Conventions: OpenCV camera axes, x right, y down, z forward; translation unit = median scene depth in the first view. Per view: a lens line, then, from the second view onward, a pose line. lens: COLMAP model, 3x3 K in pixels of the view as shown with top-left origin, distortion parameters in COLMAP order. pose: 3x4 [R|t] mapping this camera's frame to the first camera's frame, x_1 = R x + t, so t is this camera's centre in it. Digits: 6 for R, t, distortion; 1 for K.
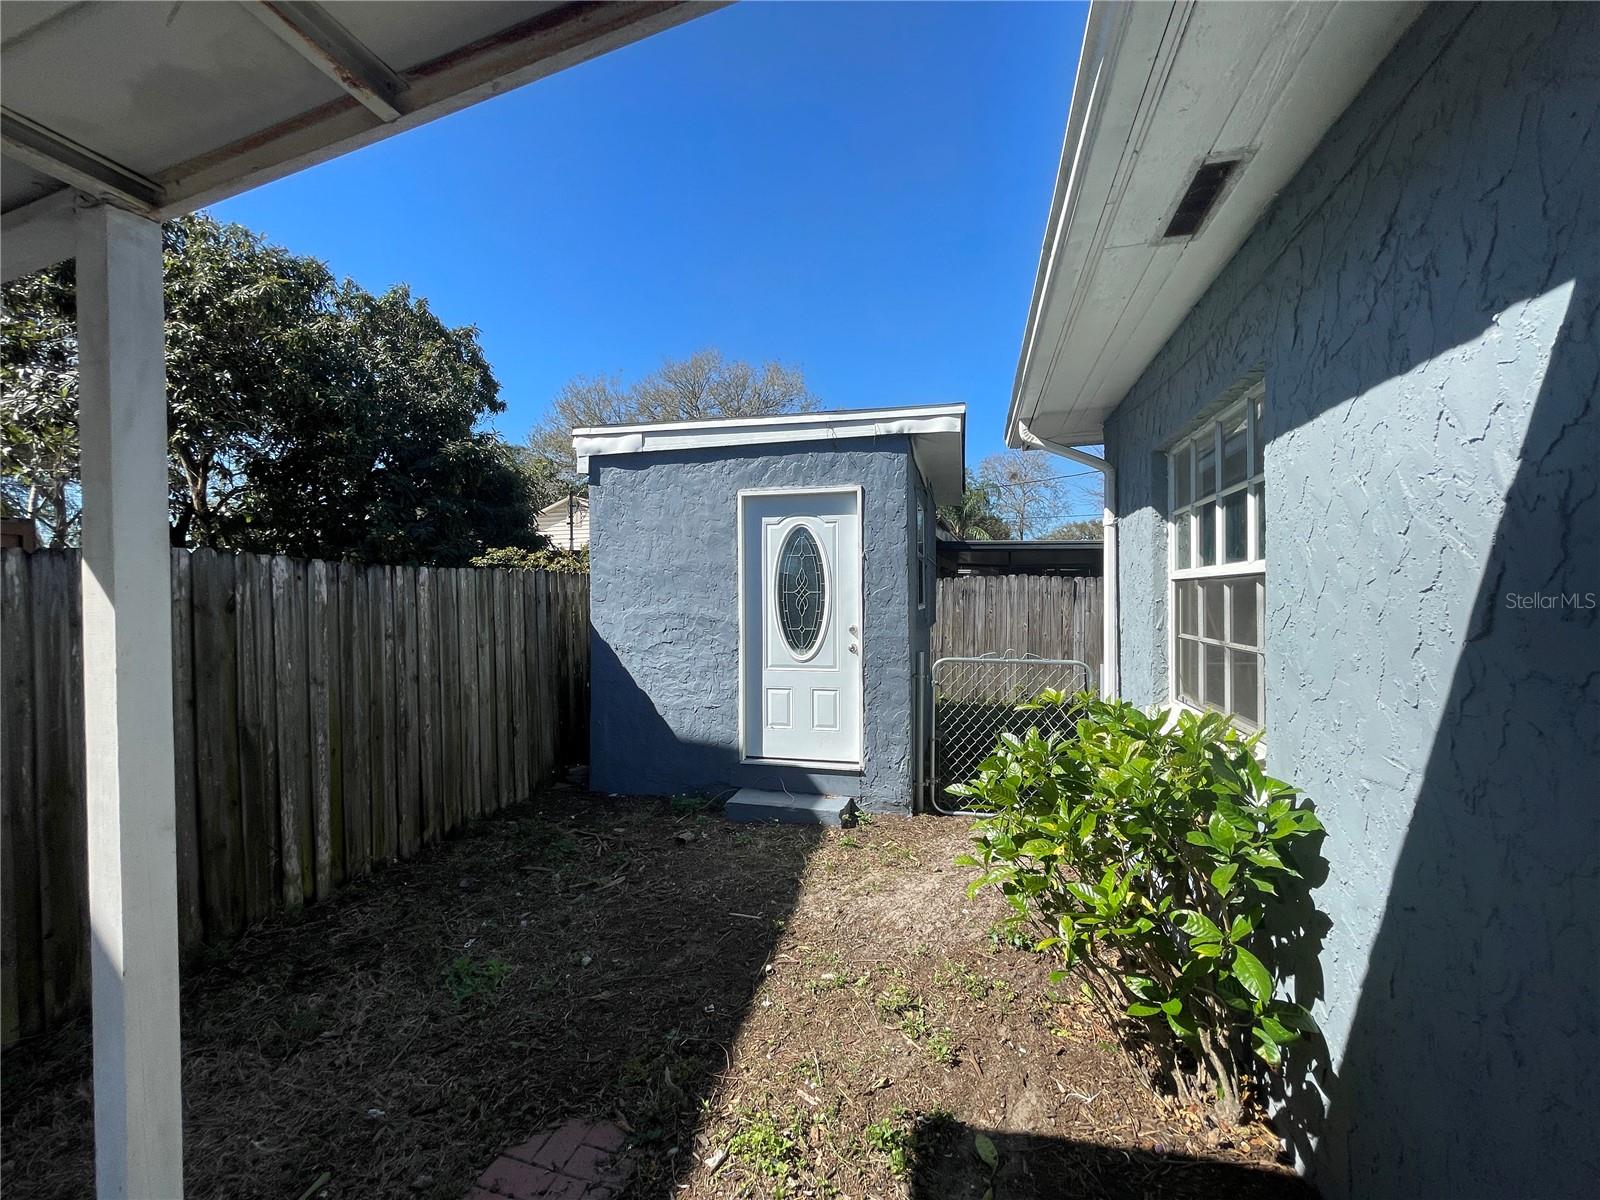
lens RADIAL K [[645.7, 0, 799.9], [0, 645.7, 597.5], [0, 0, 1]] dist [-0.002404, 0.000381]
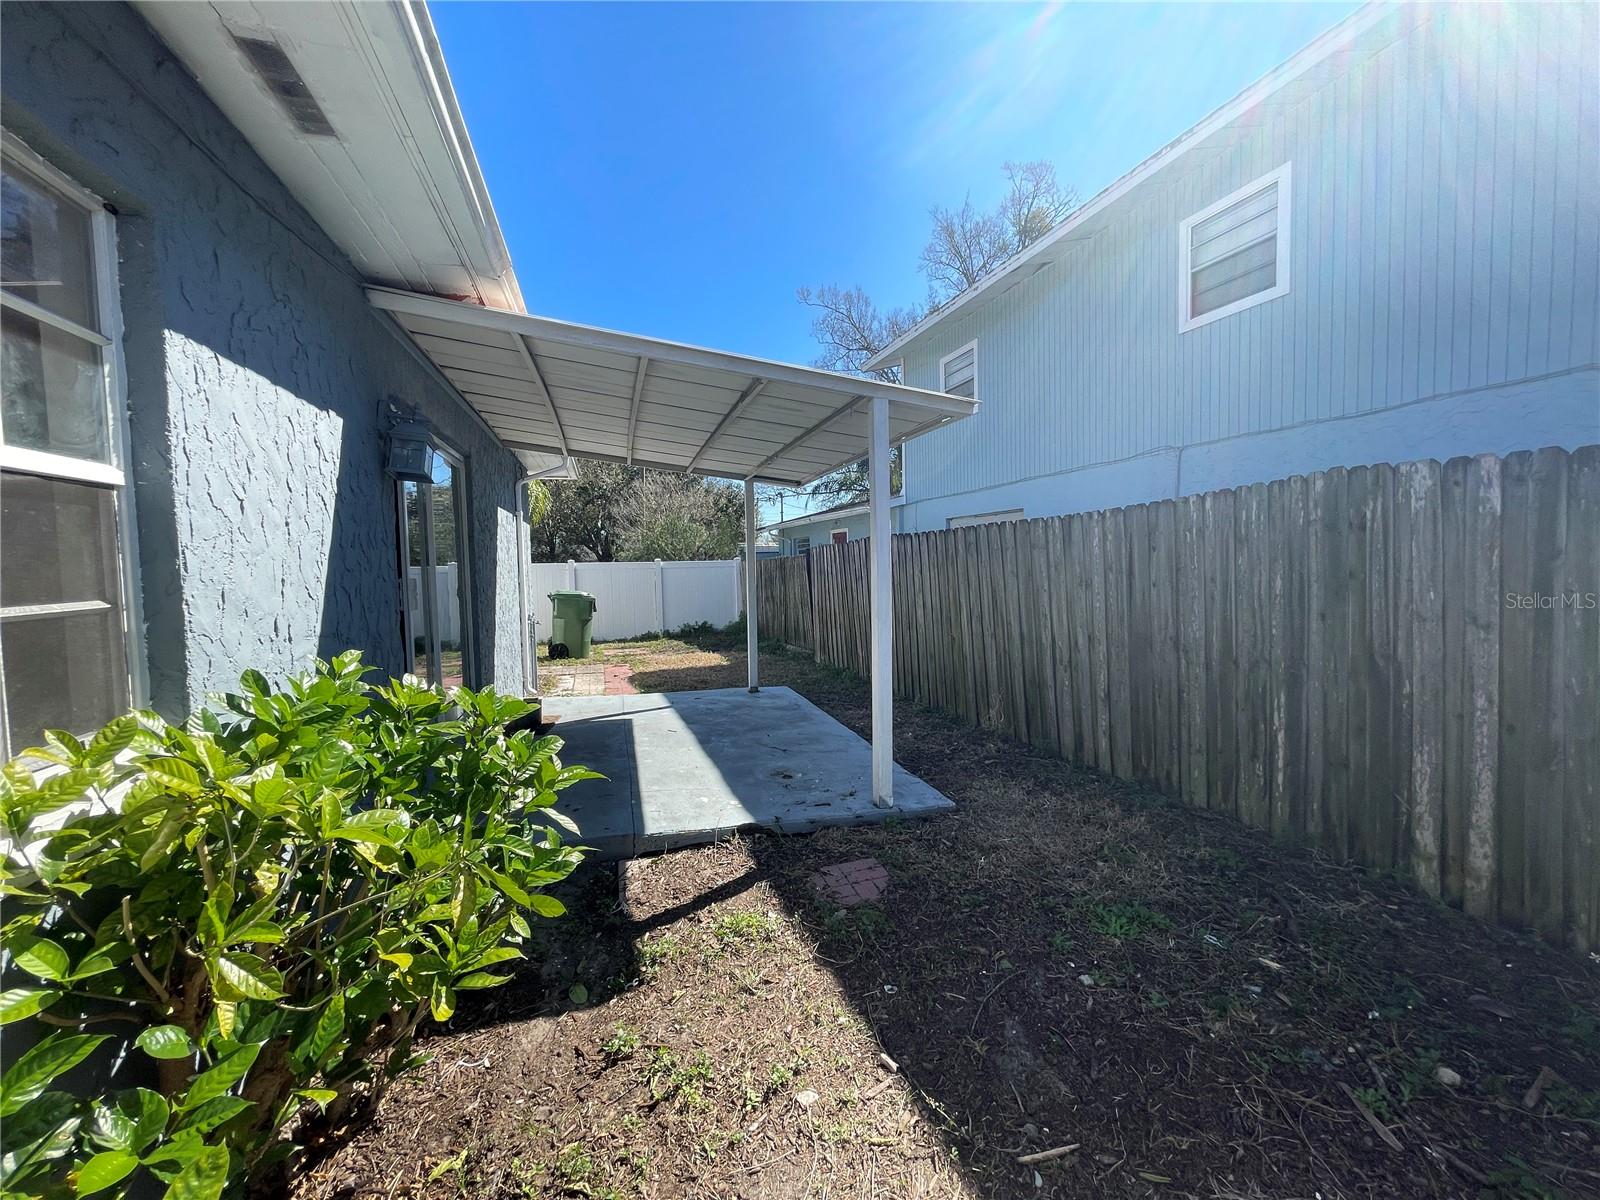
lens RADIAL K [[645.7, 0, 799.9], [0, 645.7, 597.5], [0, 0, 1]] dist [-0.002404, 0.000381]
pose [[-0.855503, 0.053223, -0.515055, 0.320363], [0.026340, 0.997889, 0.059365, 0.043164], [0.517128, 0.037220, -0.855099, 1.376354]]
